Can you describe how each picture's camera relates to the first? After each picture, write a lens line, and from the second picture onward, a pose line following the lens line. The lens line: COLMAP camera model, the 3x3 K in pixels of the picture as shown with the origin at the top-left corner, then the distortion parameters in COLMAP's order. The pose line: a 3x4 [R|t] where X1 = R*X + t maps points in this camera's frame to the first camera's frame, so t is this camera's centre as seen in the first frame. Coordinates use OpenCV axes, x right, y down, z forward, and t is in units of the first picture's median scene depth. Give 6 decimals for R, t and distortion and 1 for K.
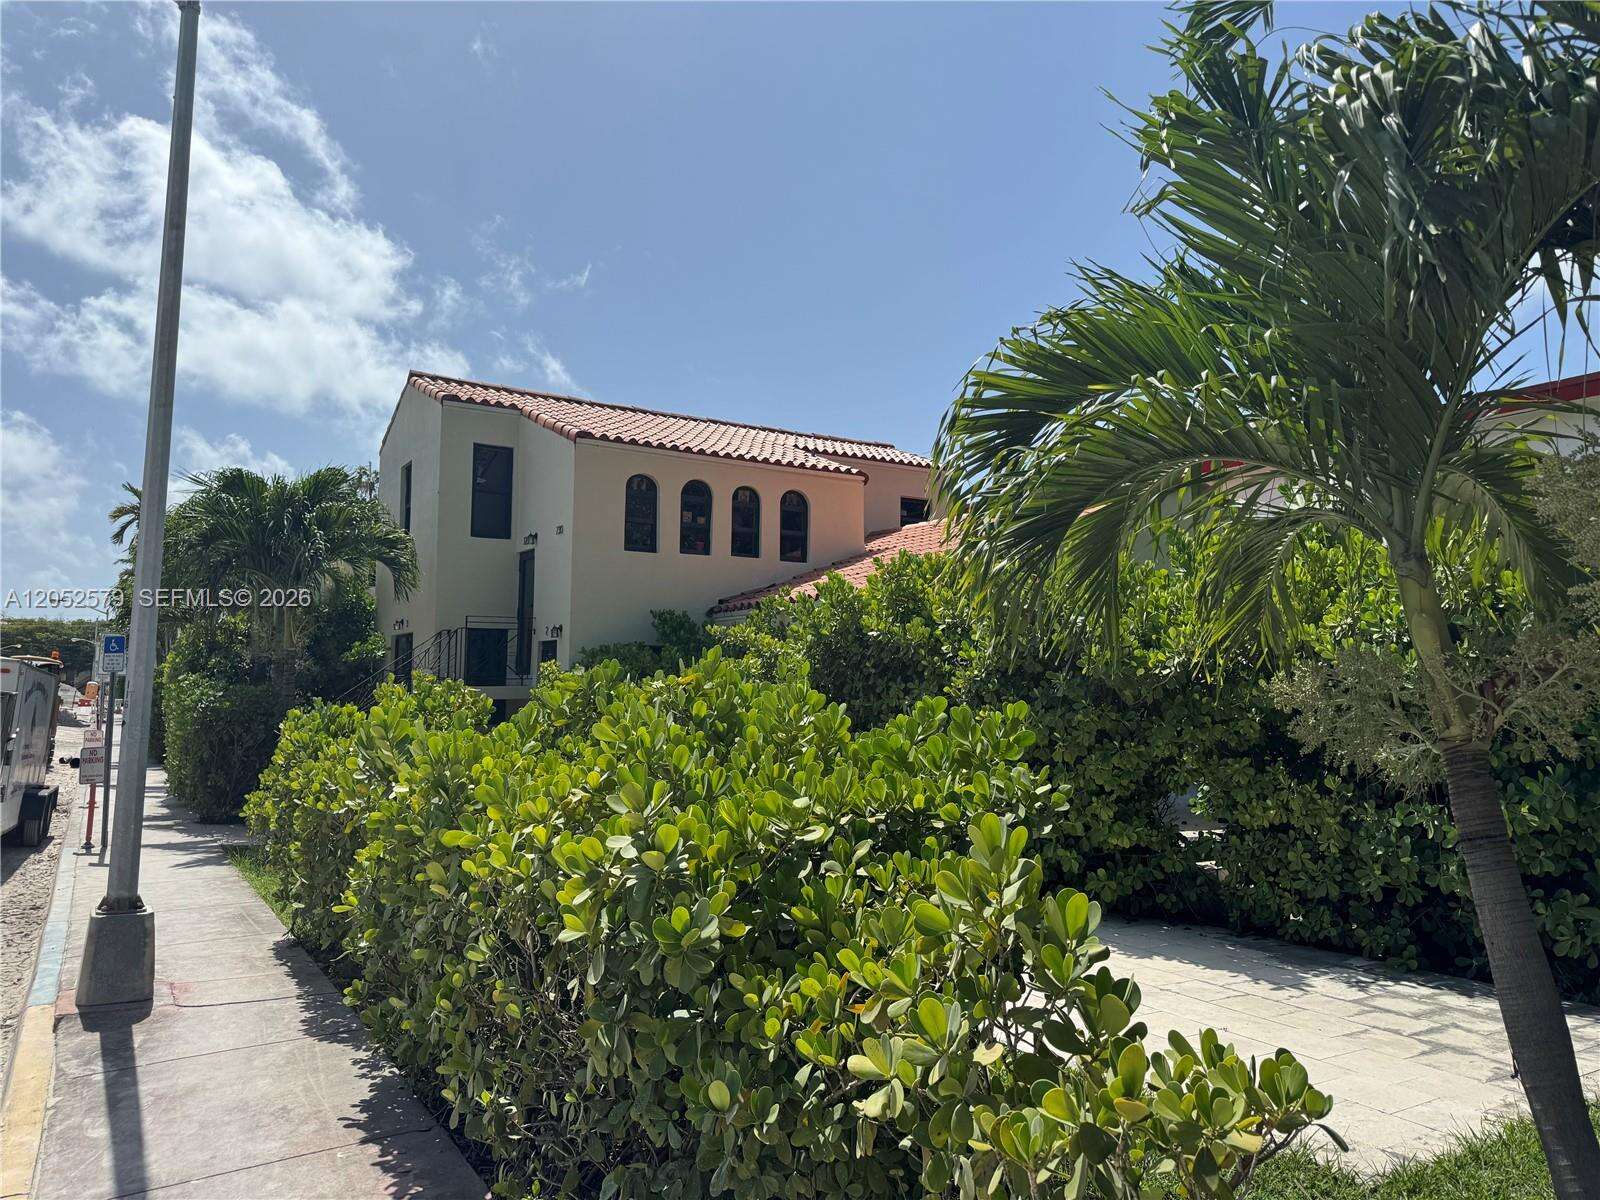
lens RADIAL K [[1100.0, 0, 805.4], [0, 1100.0, 597.3], [0, 0, 1]] dist [-0.003196, -0.001331]
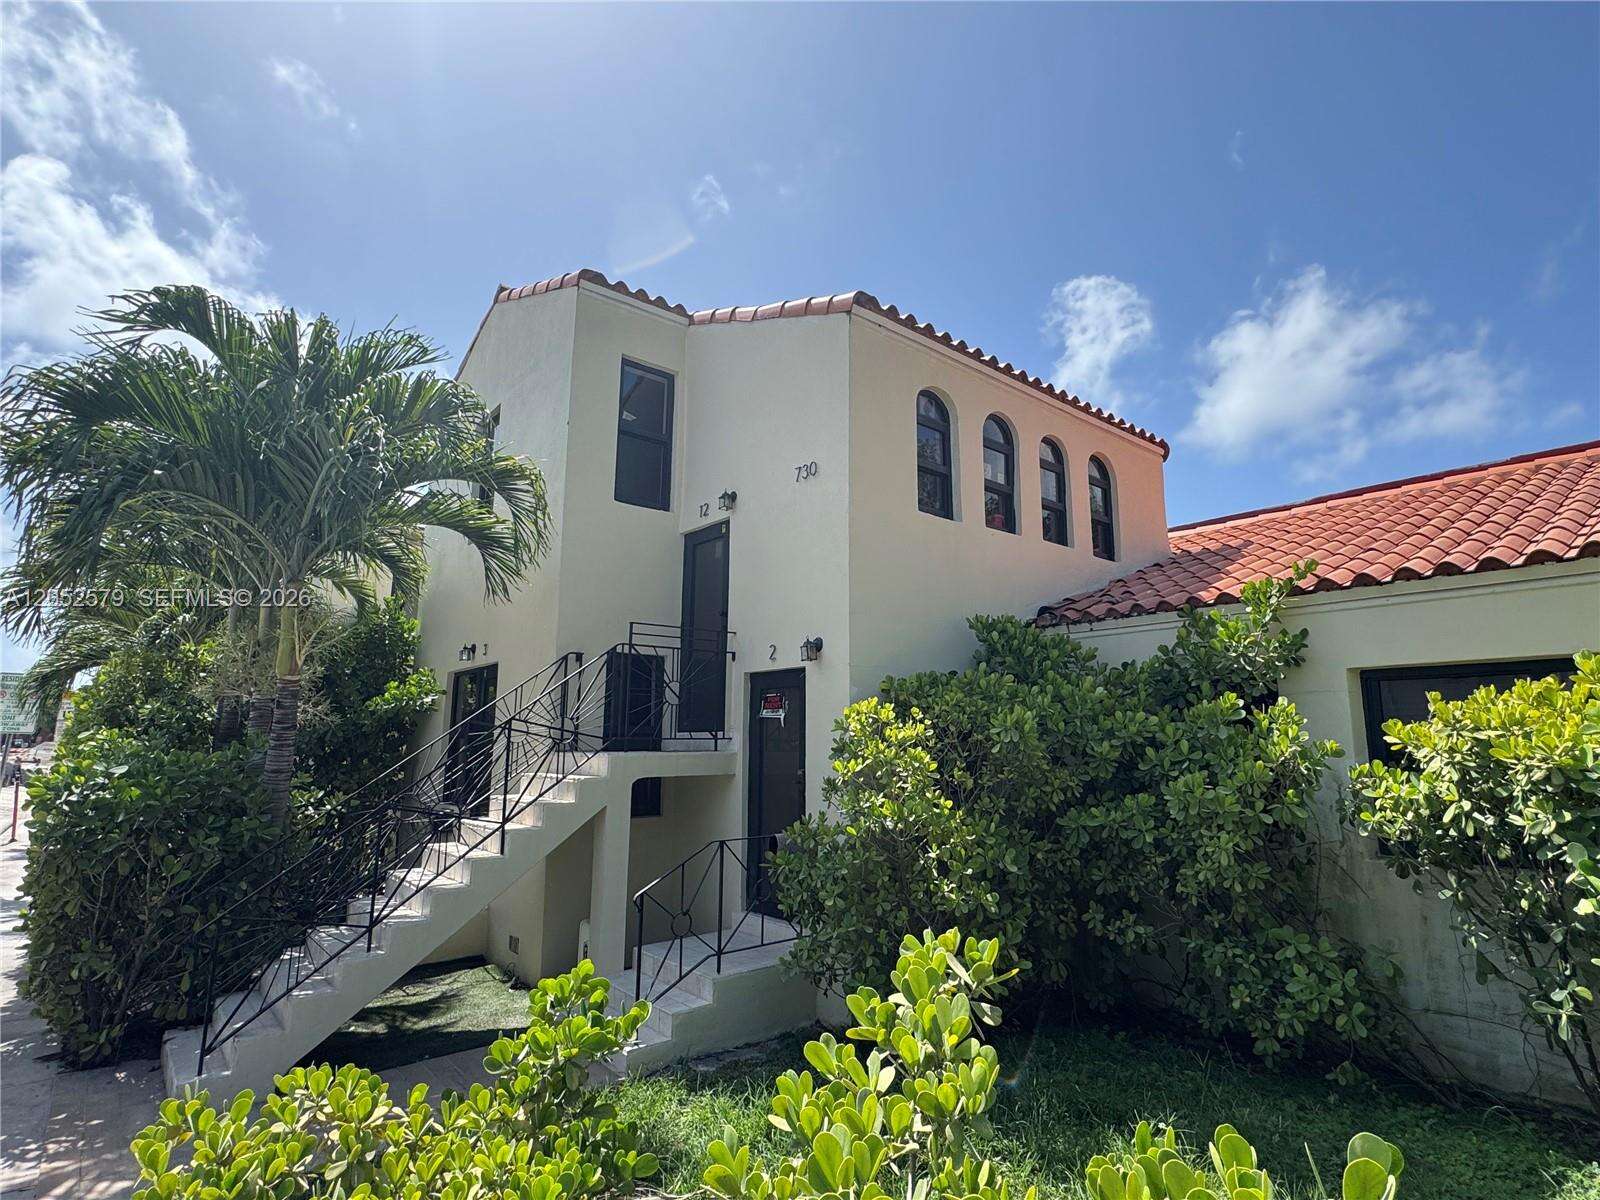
lens RADIAL K [[849.4, 0, 793.3], [0, 849.4, 595.7], [0, 0, 1]] dist [0.003392, 0.000687]
pose [[0.995723, 0.020681, 0.090049, -0.251833], [-0.012336, 0.995658, -0.092261, 0.039388], [-0.091566, 0.090756, 0.991655, 0.540424]]
